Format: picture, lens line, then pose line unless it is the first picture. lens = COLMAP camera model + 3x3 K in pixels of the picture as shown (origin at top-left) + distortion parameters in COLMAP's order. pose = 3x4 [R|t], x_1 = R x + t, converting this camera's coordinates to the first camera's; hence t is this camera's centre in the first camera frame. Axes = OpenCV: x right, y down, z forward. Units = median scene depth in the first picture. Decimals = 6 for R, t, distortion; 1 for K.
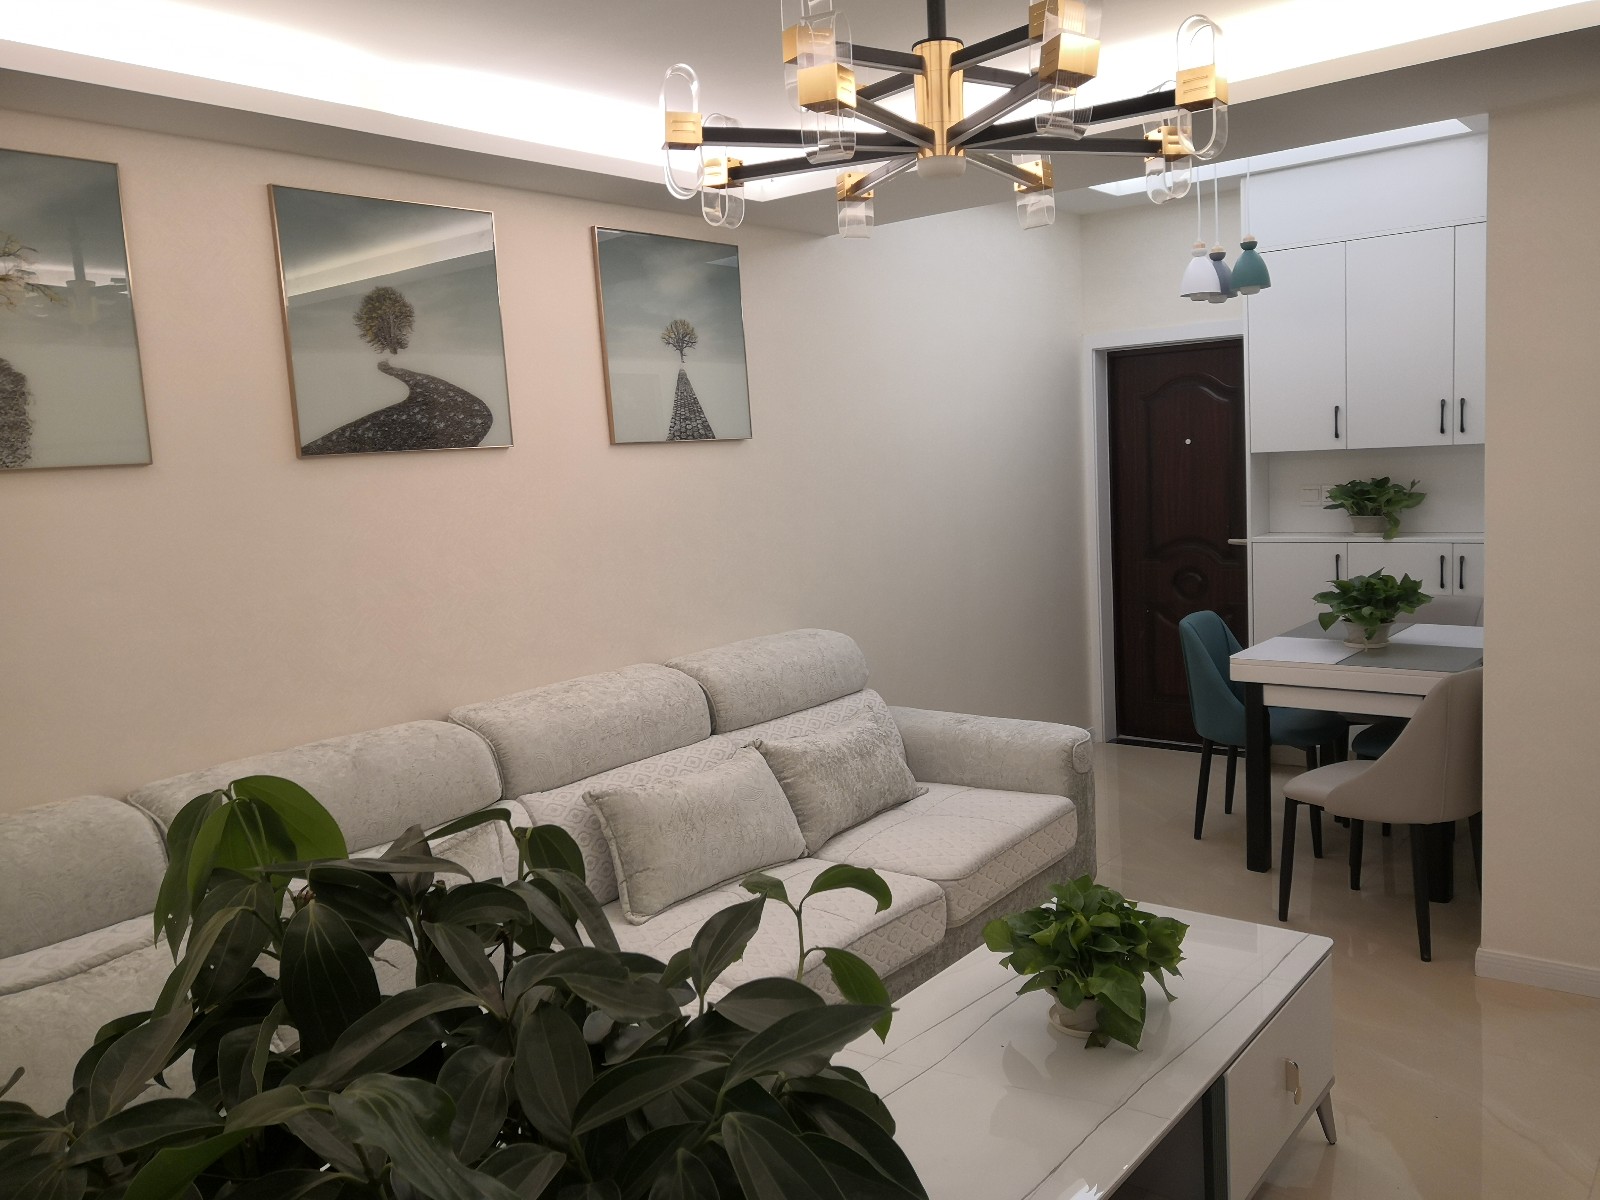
lens RADIAL K [[1261.0, 0, 805.0], [0, 1261.0, 589.2], [0, 0, 1]] dist [0.001865, -0.000632]
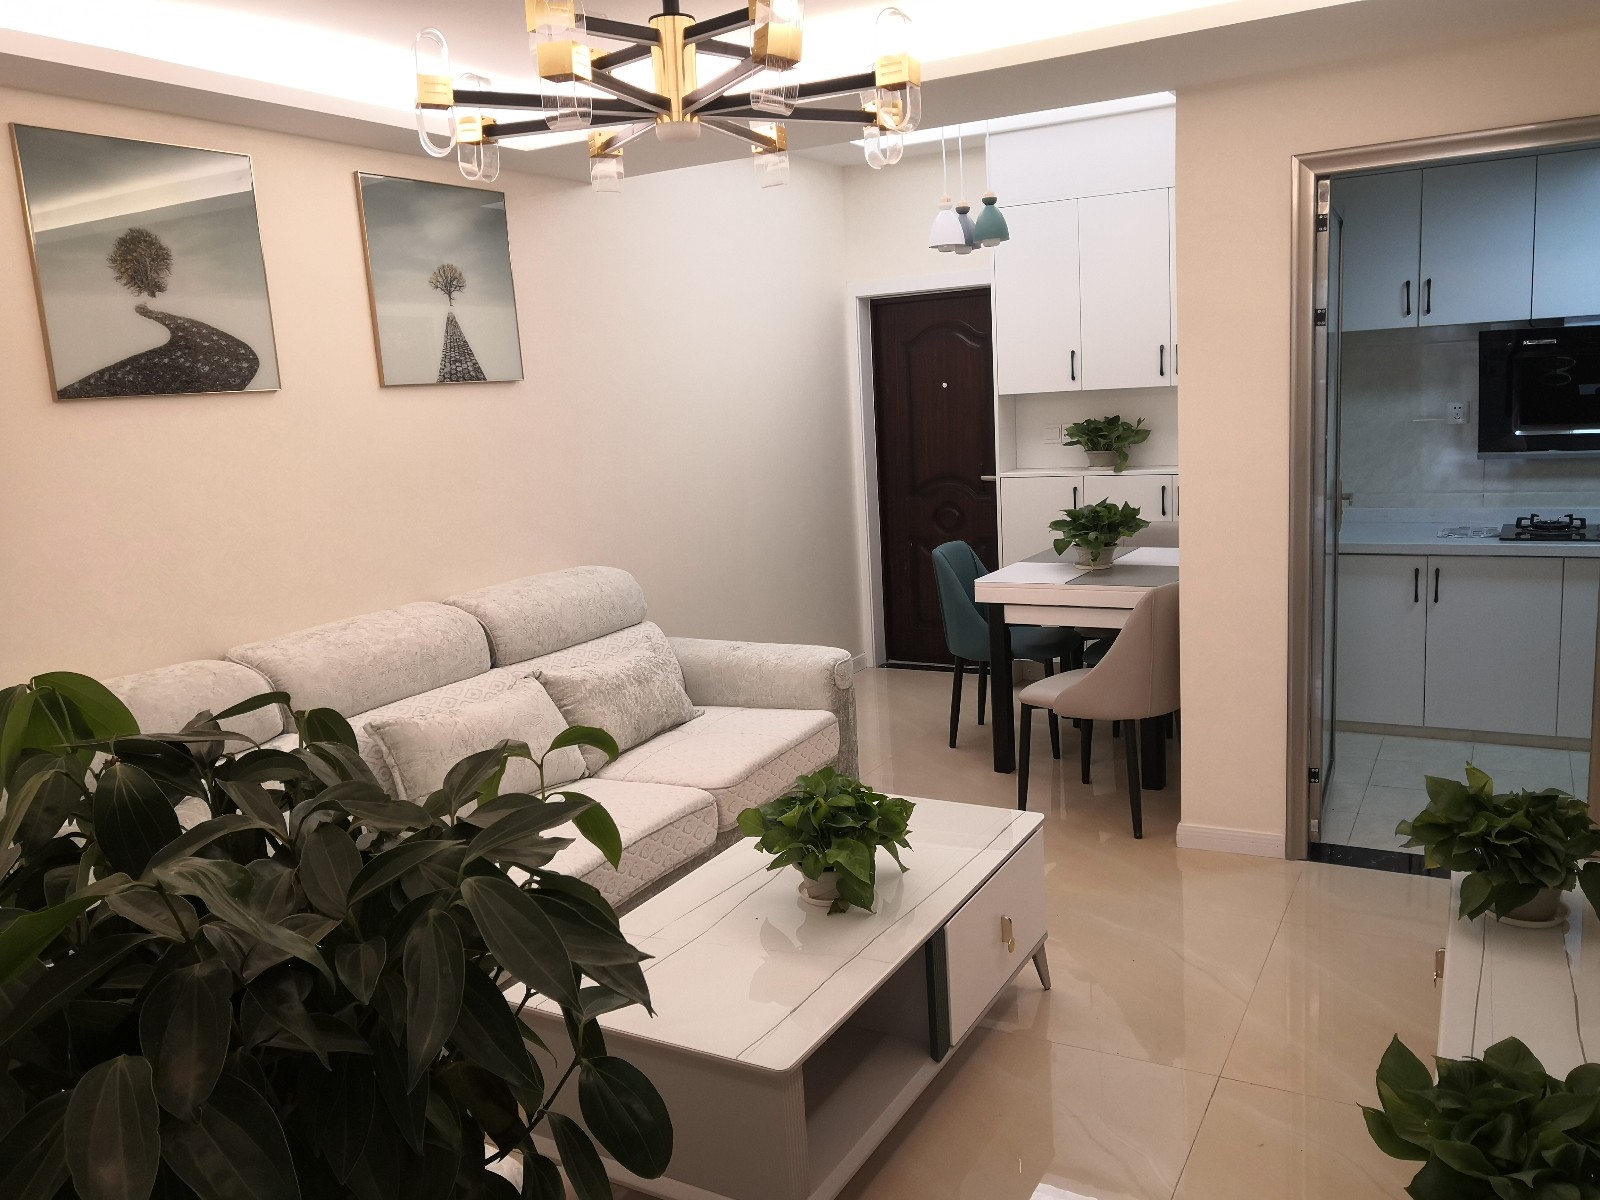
lens RADIAL K [[1261.0, 0, 805.0], [0, 1261.0, 589.2], [0, 0, 1]] dist [0.001865, -0.000632]
pose [[0.986826, -0.029185, 0.159133, 0.018885], [0.022421, 0.998774, 0.044139, 0.012330], [-0.160226, -0.039990, 0.986270, -0.078725]]
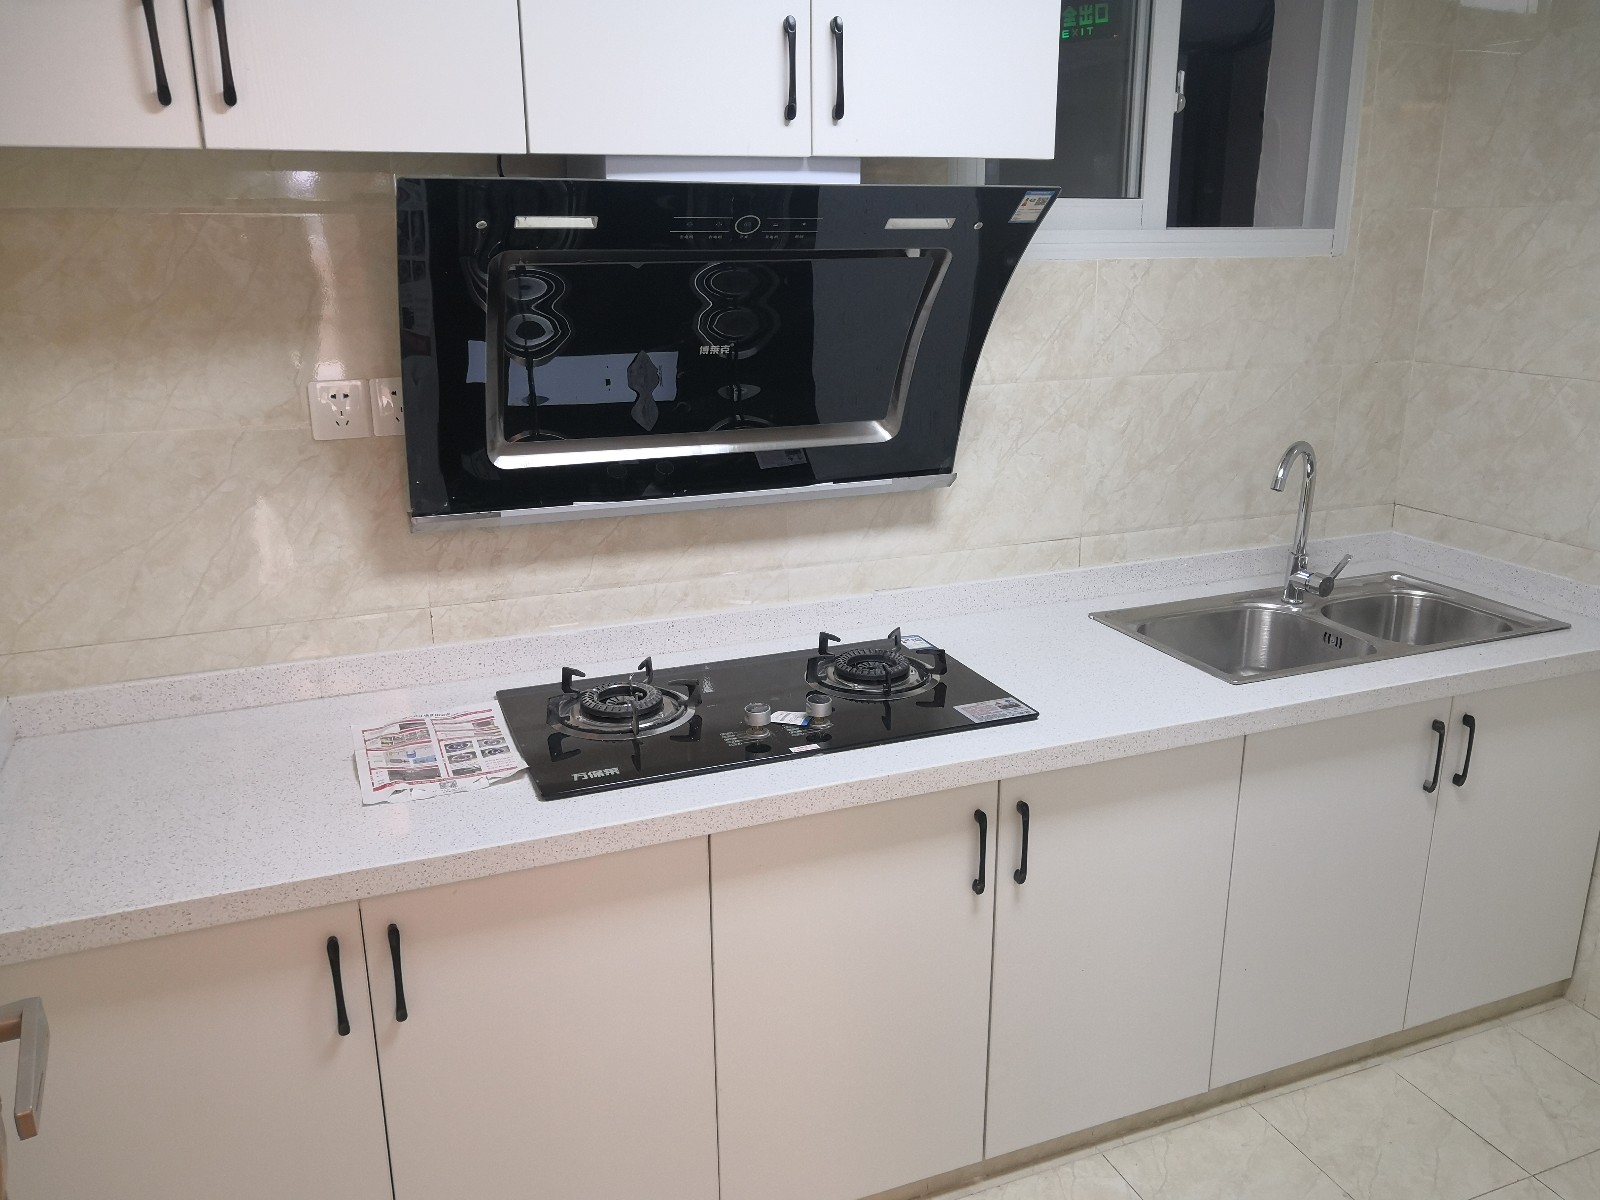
lens RADIAL K [[1261.0, 0, 805.0], [0, 1261.0, 589.2], [0, 0, 1]] dist [0.001865, -0.000632]
pose [[0.481116, -0.192131, 0.855344, 0.549131], [0.082877, 0.981287, 0.173803, -0.097102], [-0.872731, -0.012731, 0.488036, 0.703893]]
